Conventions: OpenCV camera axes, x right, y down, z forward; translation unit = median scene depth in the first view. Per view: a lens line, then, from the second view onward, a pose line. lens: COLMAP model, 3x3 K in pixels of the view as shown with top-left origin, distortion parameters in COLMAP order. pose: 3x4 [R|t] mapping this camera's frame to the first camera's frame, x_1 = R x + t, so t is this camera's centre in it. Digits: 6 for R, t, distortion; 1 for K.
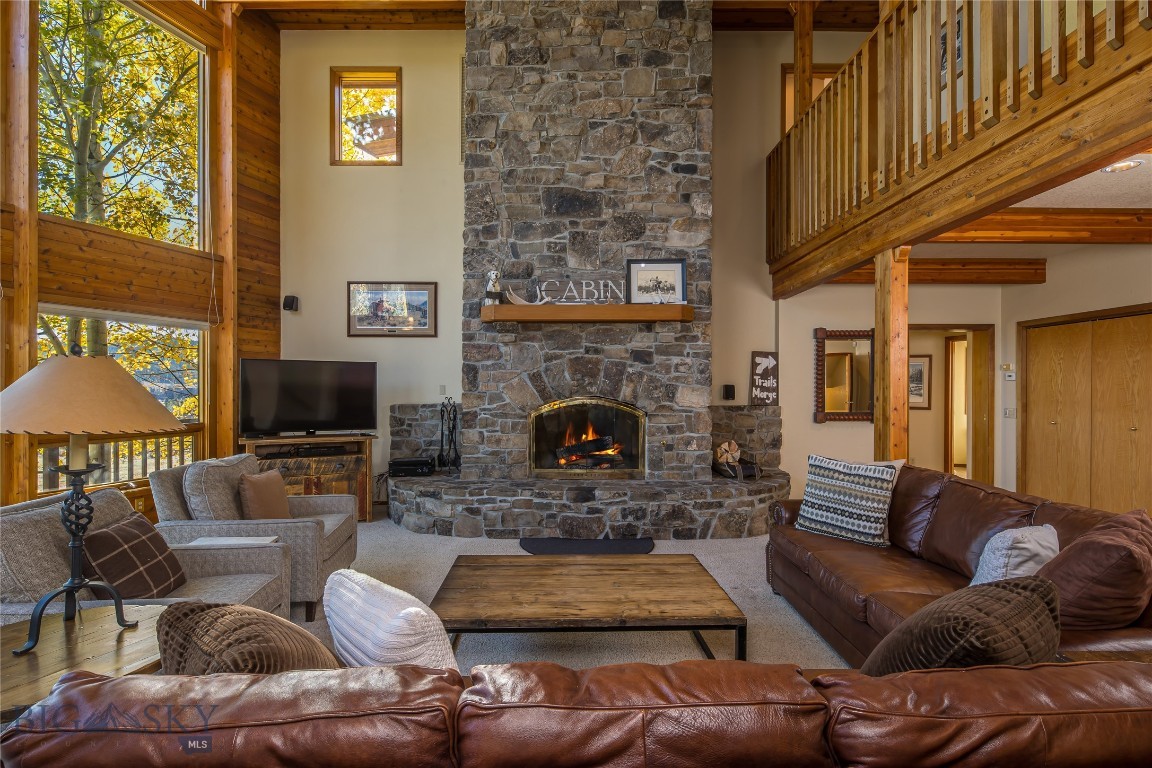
lens RADIAL K [[561.1, 0, 573.3], [0, 561.1, 392.0], [0, 0, 1]] dist [0.001735, -0.000134]
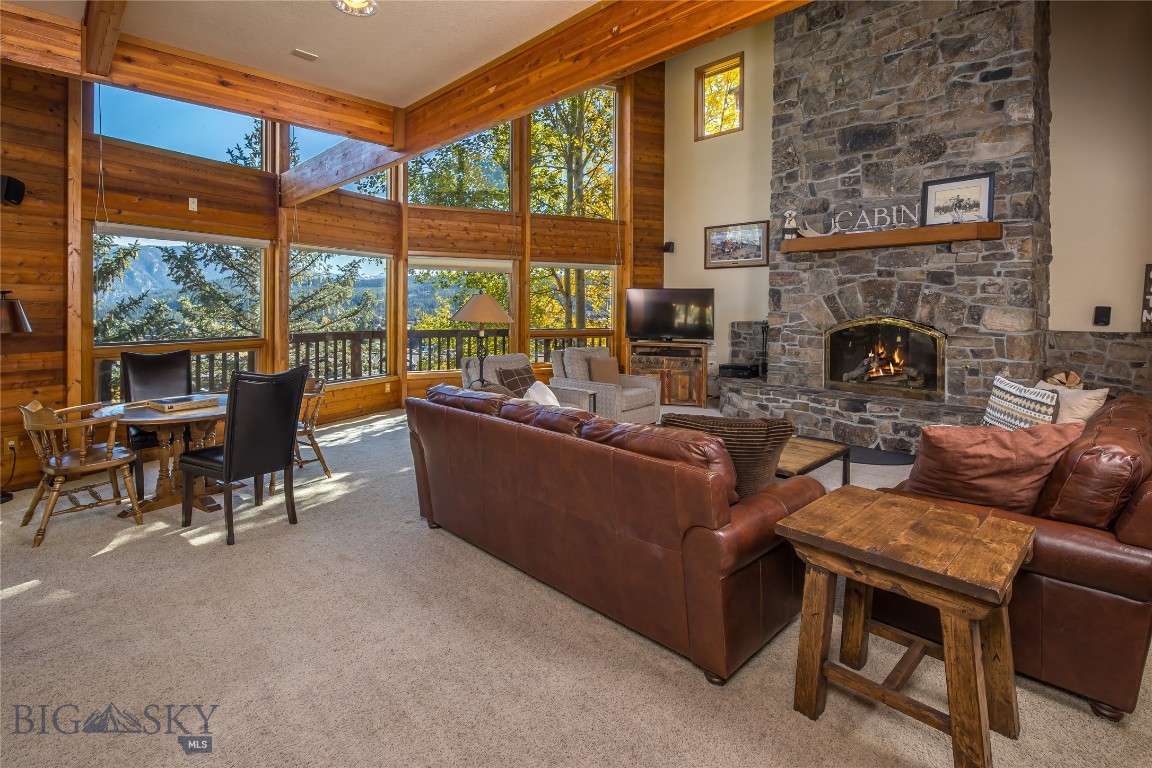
lens RADIAL K [[556.9, 0, 571.2], [0, 556.9, 315.1], [0, 0, 1]] dist [0.000072, -0.000382]
pose [[0.688476, 0.014332, -0.725117, 0.388142], [-0.012367, 0.999891, 0.008022, 0.002991], [0.725153, 0.003445, 0.688579, -0.148262]]
